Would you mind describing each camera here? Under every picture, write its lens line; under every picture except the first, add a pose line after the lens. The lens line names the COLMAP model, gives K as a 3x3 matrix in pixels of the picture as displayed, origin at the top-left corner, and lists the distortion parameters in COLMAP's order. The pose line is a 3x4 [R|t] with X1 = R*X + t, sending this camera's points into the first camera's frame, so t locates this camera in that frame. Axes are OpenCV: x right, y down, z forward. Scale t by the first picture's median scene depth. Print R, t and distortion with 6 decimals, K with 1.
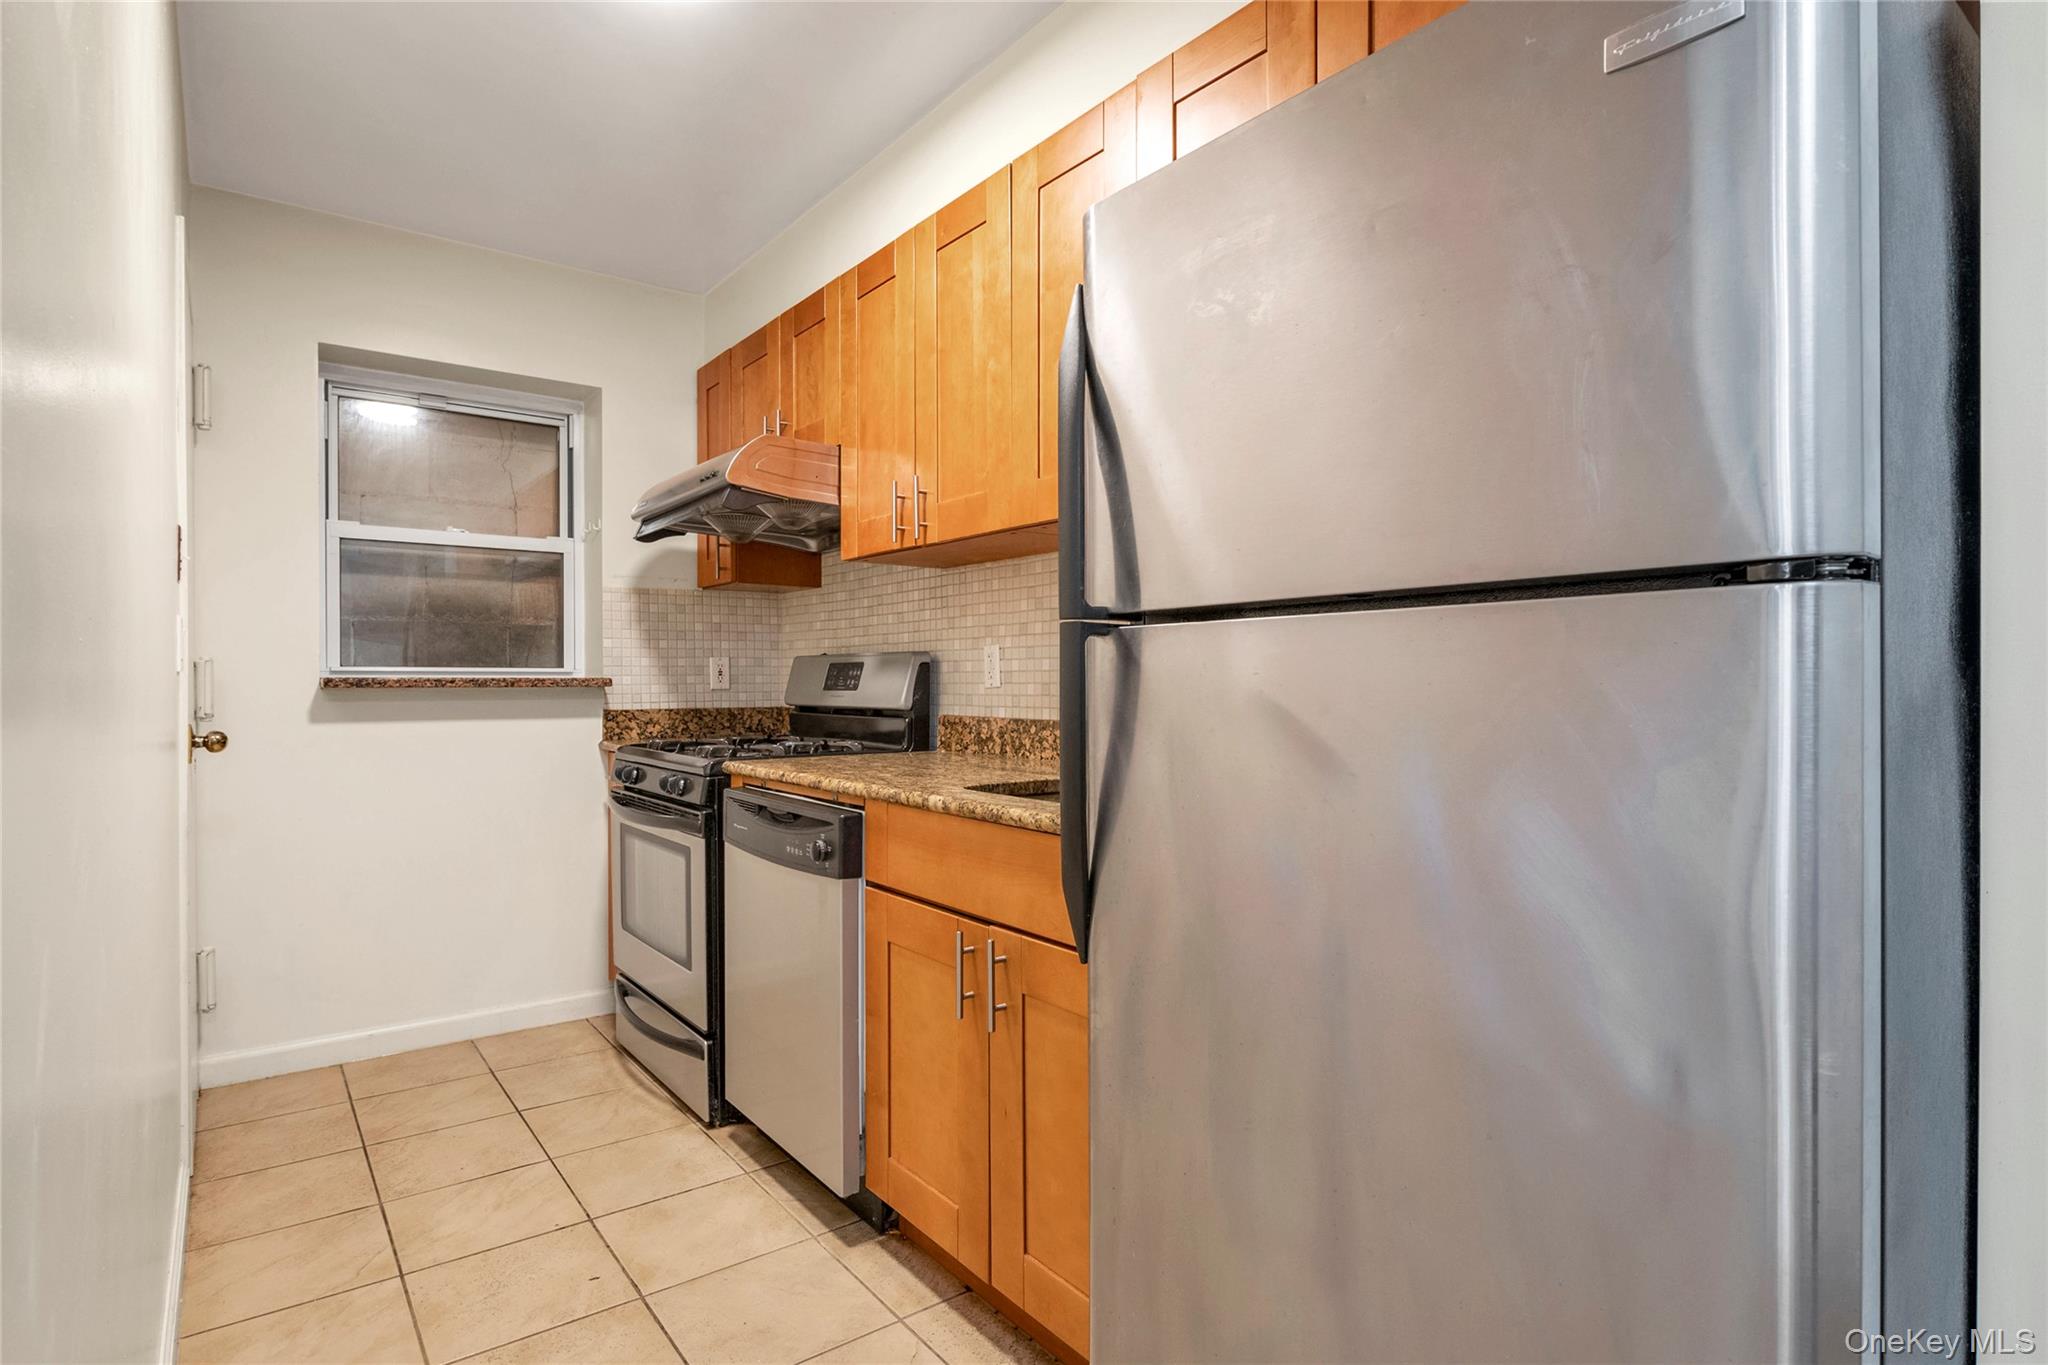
lens RADIAL K [[1065.0, 0, 1024.0], [0, 1065.0, 682.5], [0, 0, 1]] dist [0.000086, -0.000004]
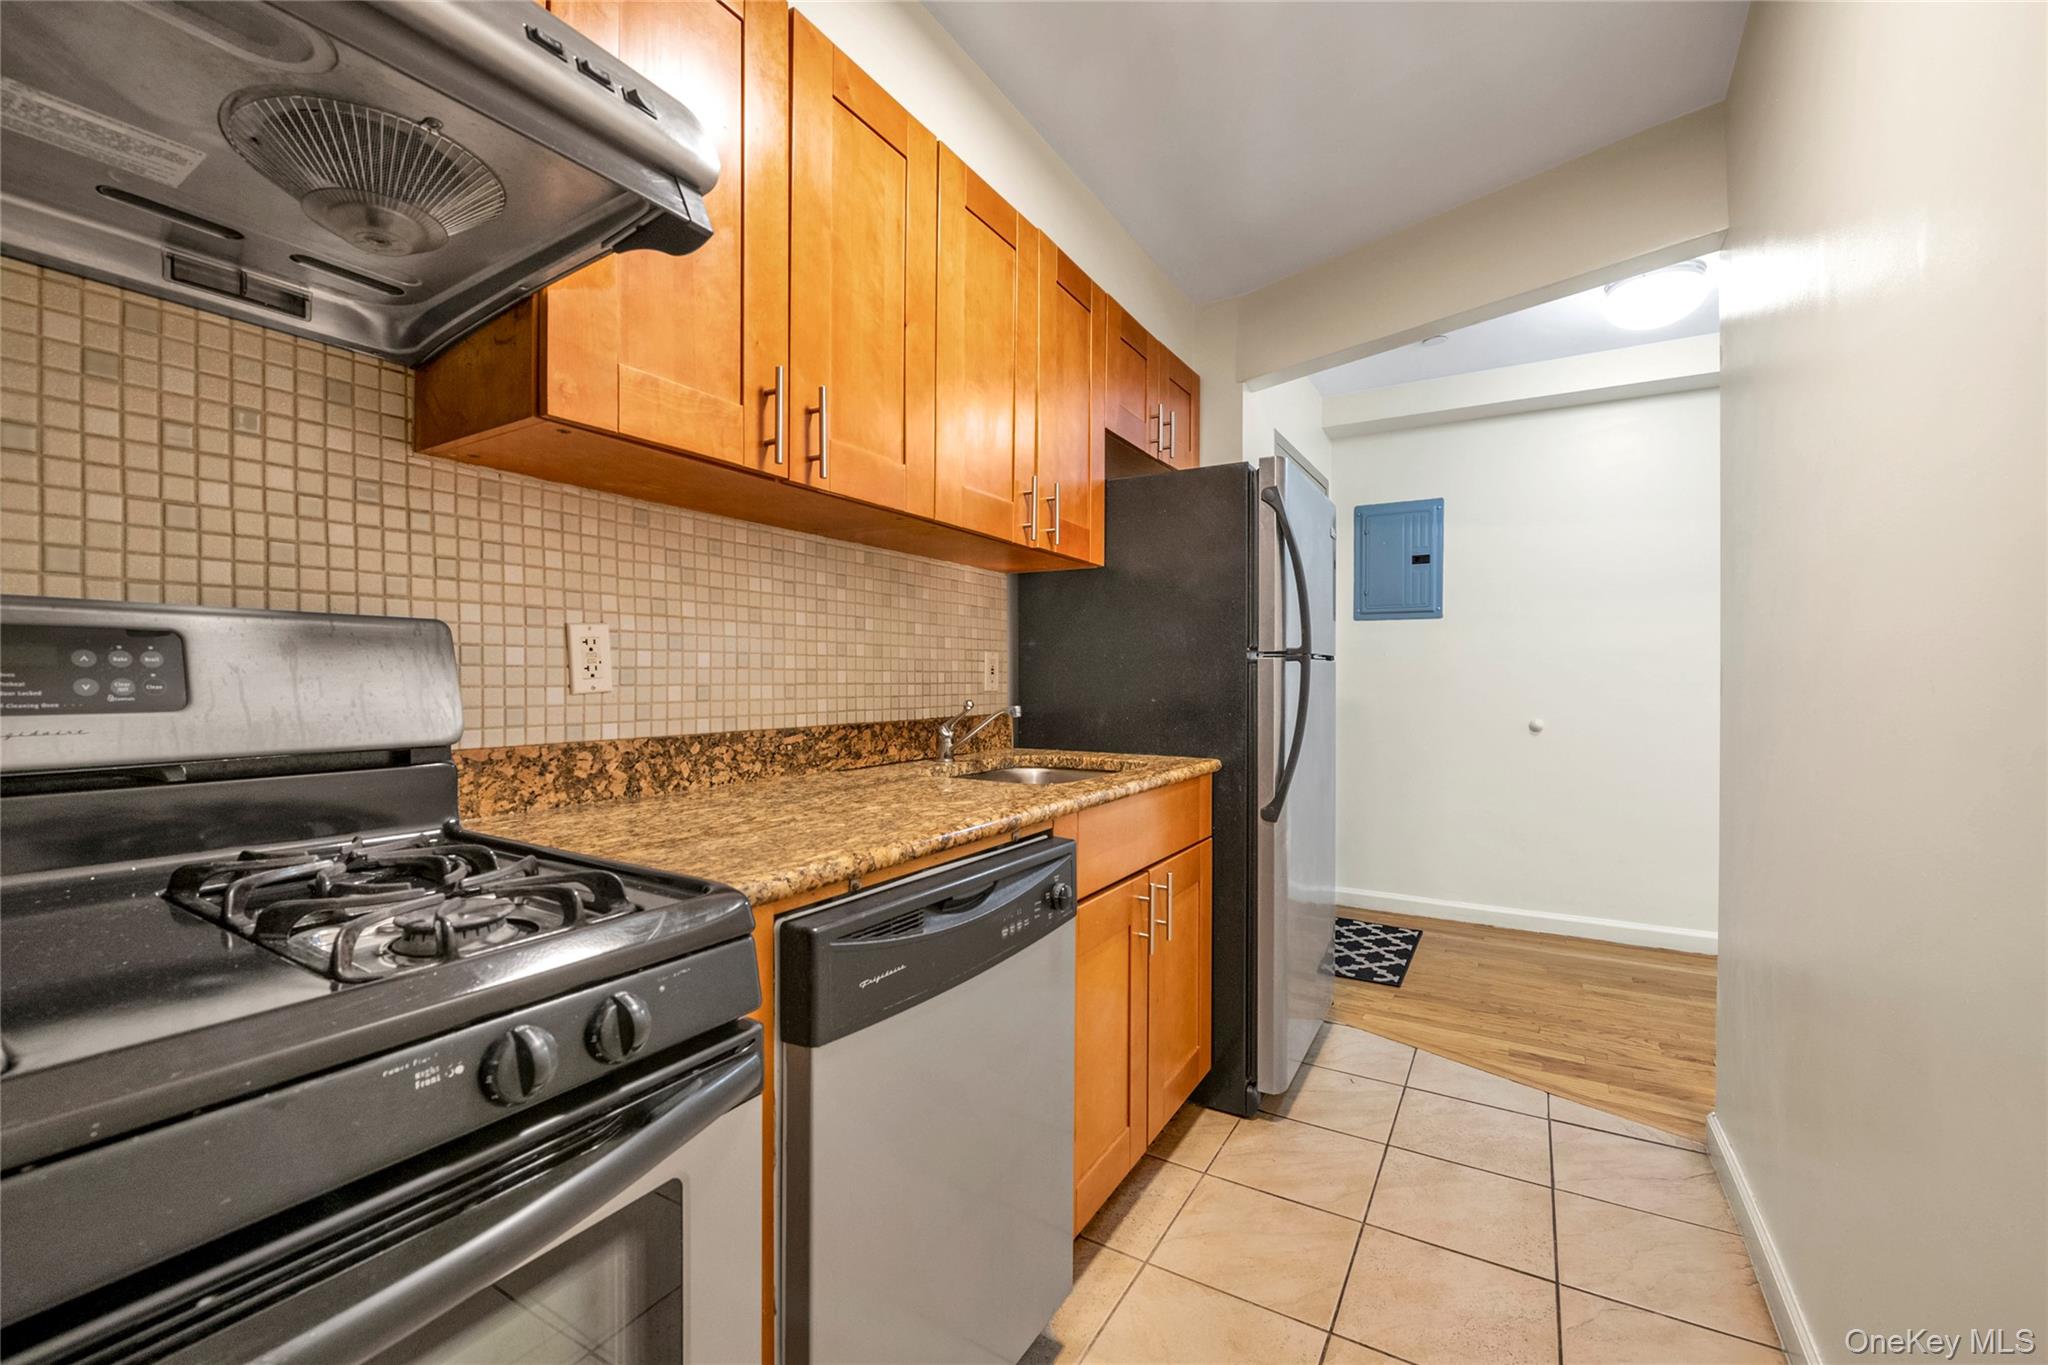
lens RADIAL K [[825.1, 0, 1024.0], [0, 825.1, 682.5], [0, 0, 1]] dist [-0.007699, 0.000079]
pose [[-0.372076, -0.006457, 0.928180, -0.576578], [-0.002197, 0.999979, 0.006076, -0.004791], [-0.928199, 0.000221, -0.372083, 0.962320]]
